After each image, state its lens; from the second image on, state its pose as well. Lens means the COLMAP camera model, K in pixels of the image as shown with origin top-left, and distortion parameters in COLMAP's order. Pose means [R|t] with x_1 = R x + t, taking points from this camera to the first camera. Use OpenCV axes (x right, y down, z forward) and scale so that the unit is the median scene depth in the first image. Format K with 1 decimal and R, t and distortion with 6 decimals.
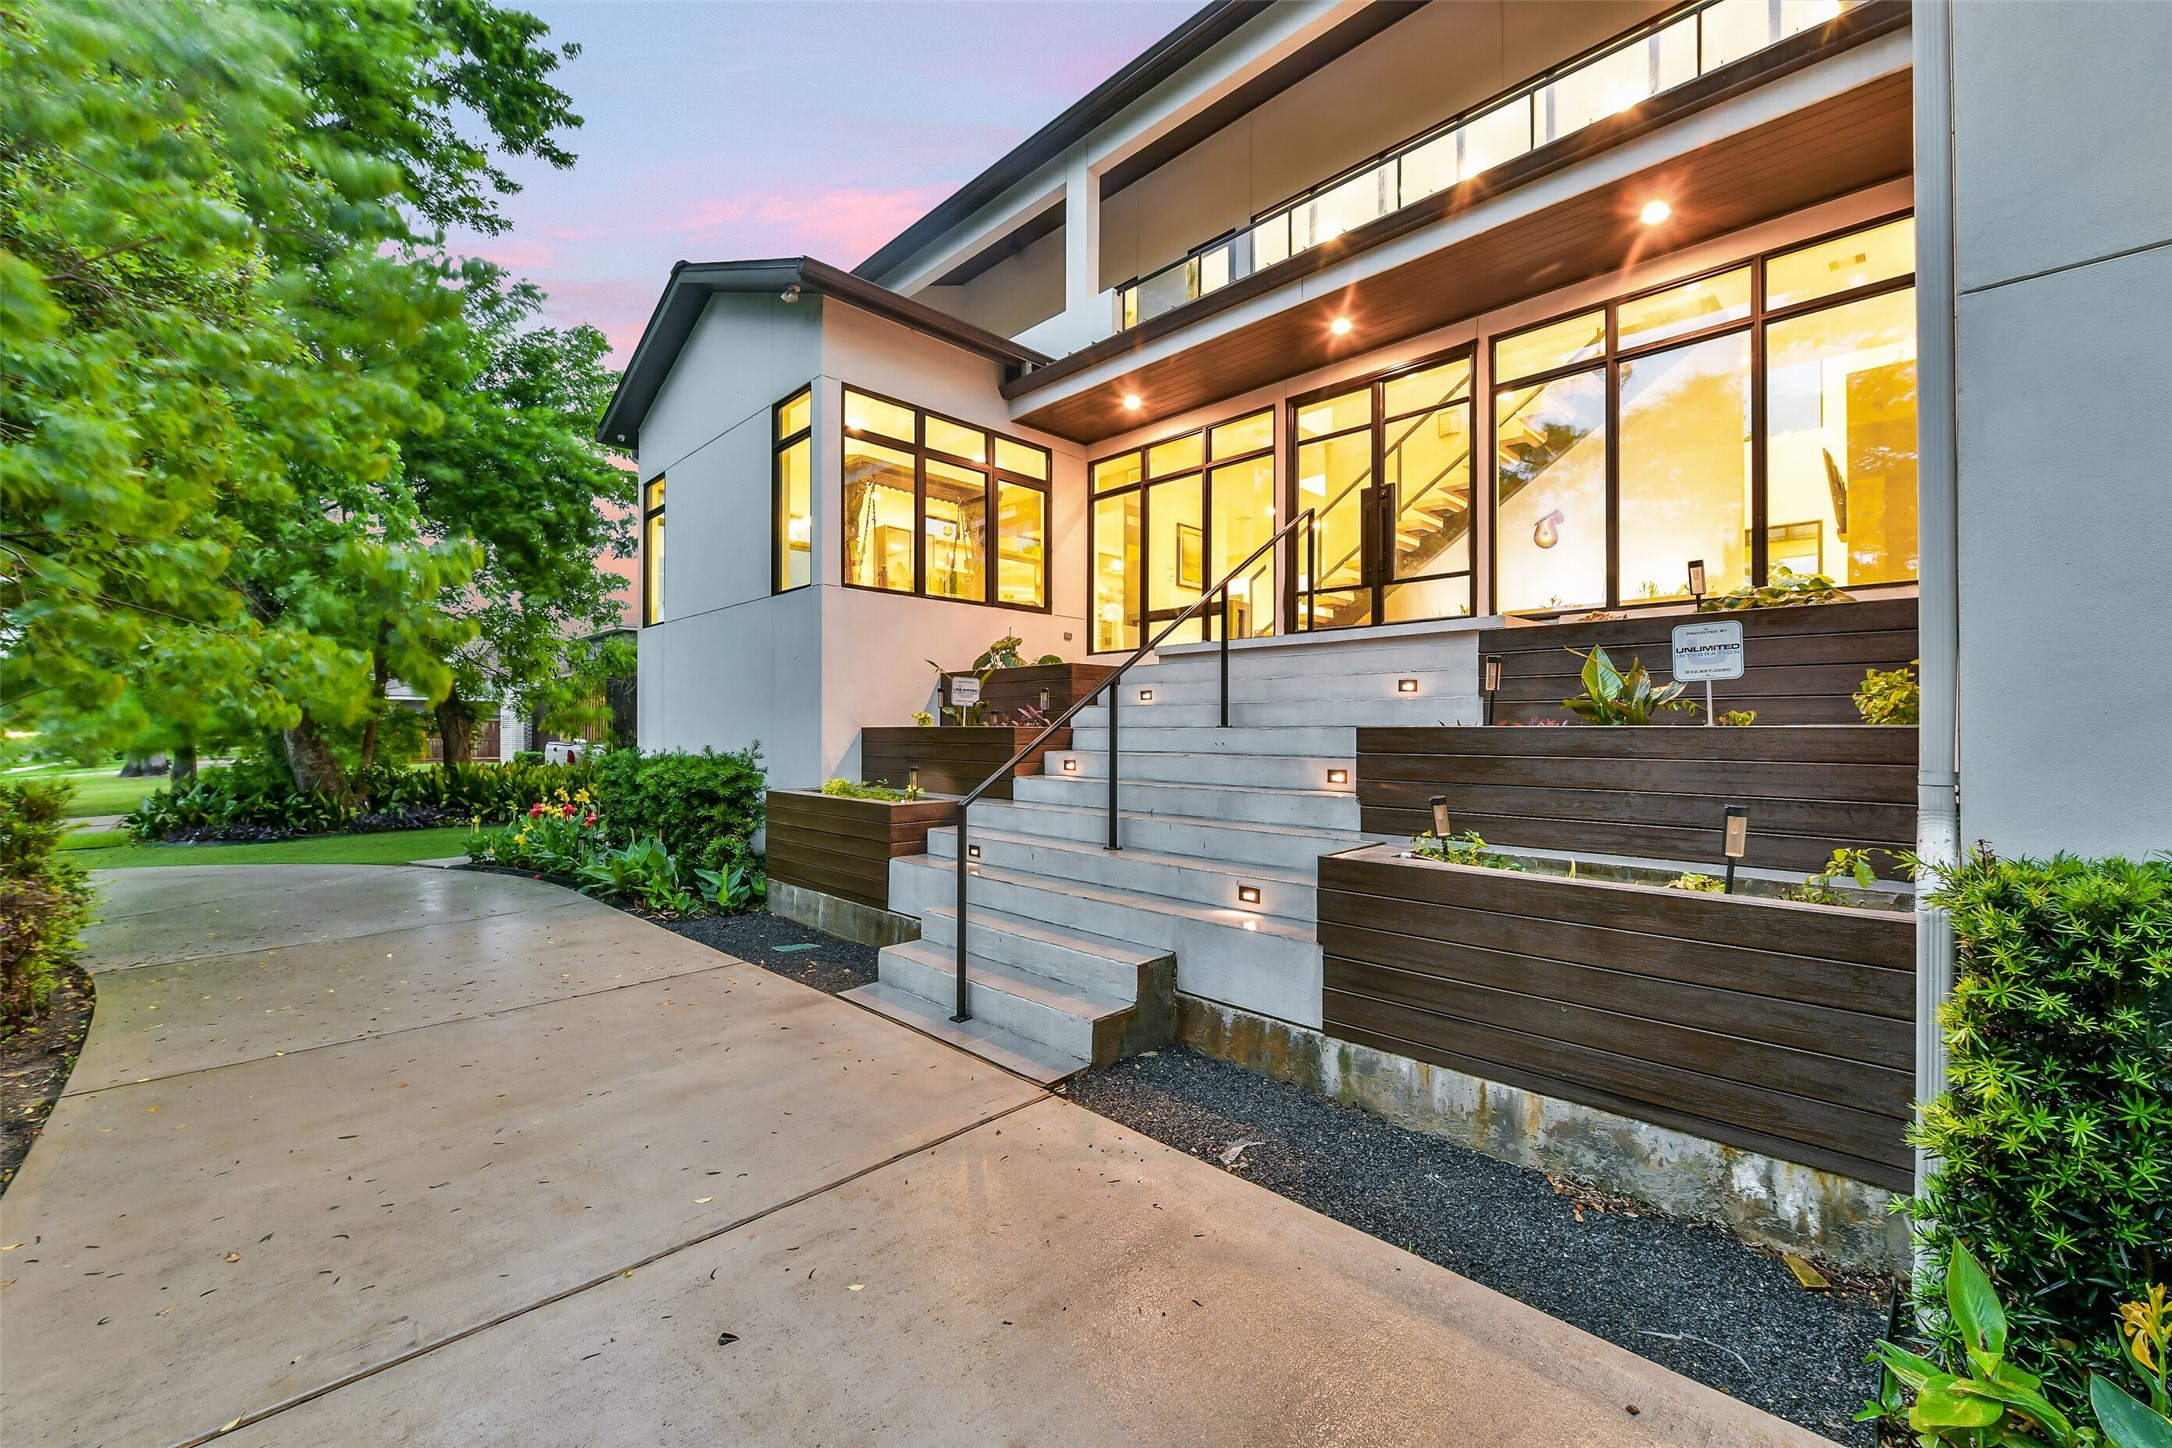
lens RADIAL K [[871.9, 0, 1087.9], [0, 871.9, 731.4], [0, 0, 1]] dist [-0.002370, -0.000269]
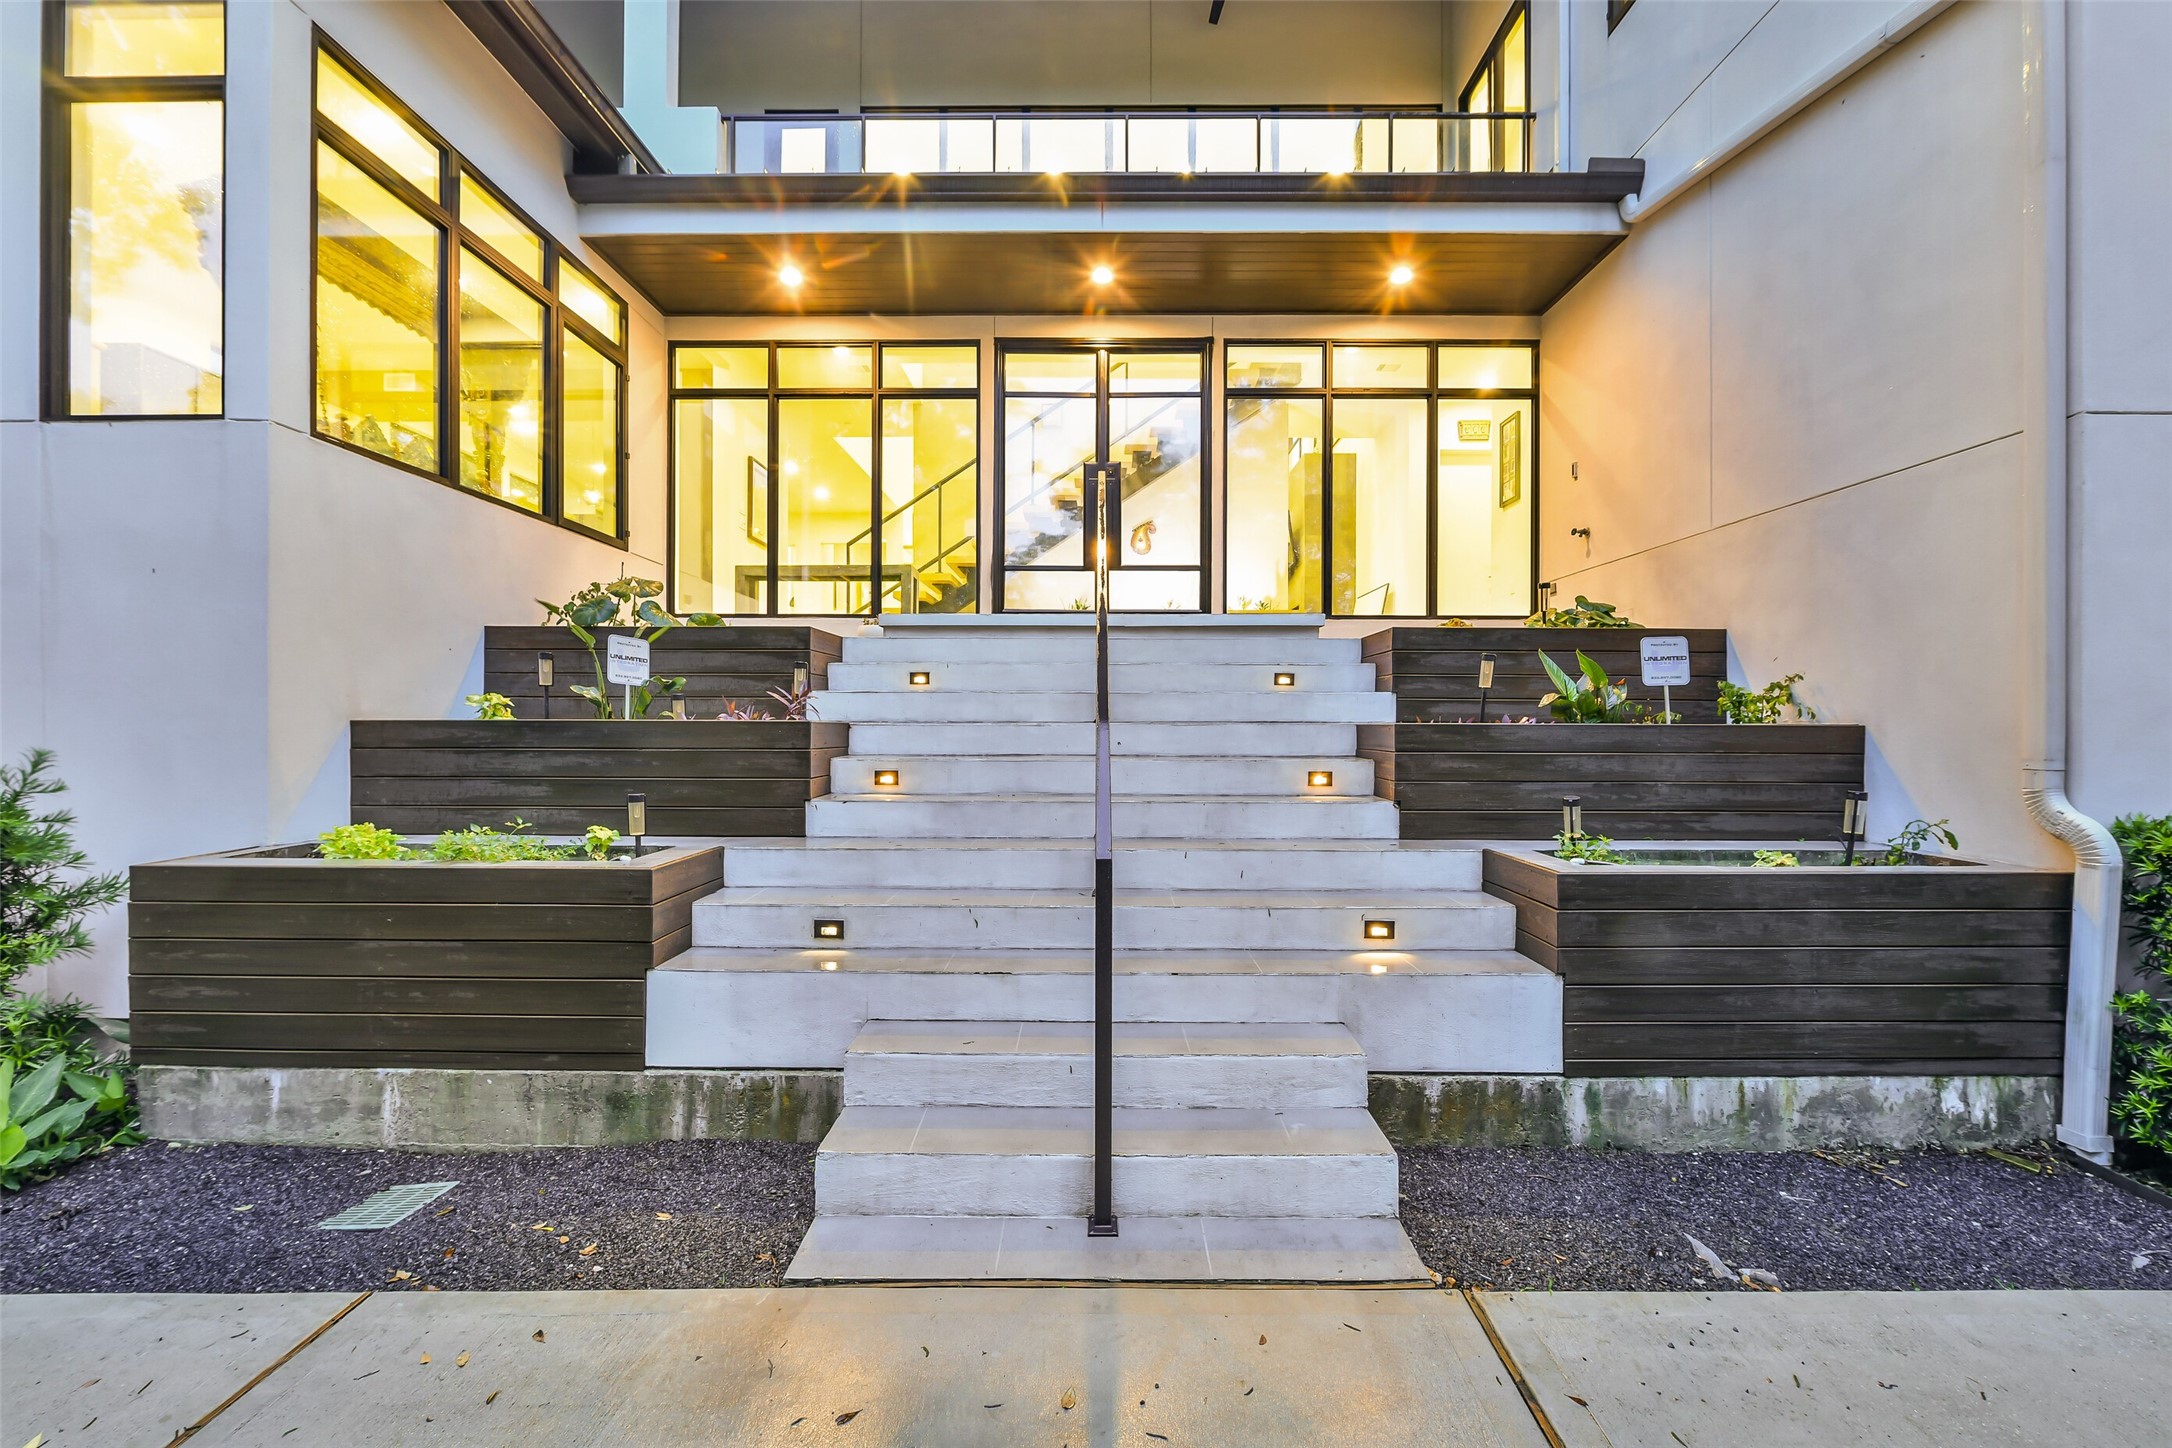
lens RADIAL K [[867.4, 0, 1086.0], [0, 867.4, 724.0], [0, 0, 1]] dist [-0.000340, -0.000394]
pose [[0.703327, -0.004032, 0.710855, -0.669455], [0.001859, 0.999991, 0.003832, -0.011473], [-0.710864, -0.001373, 0.703328, 0.711980]]
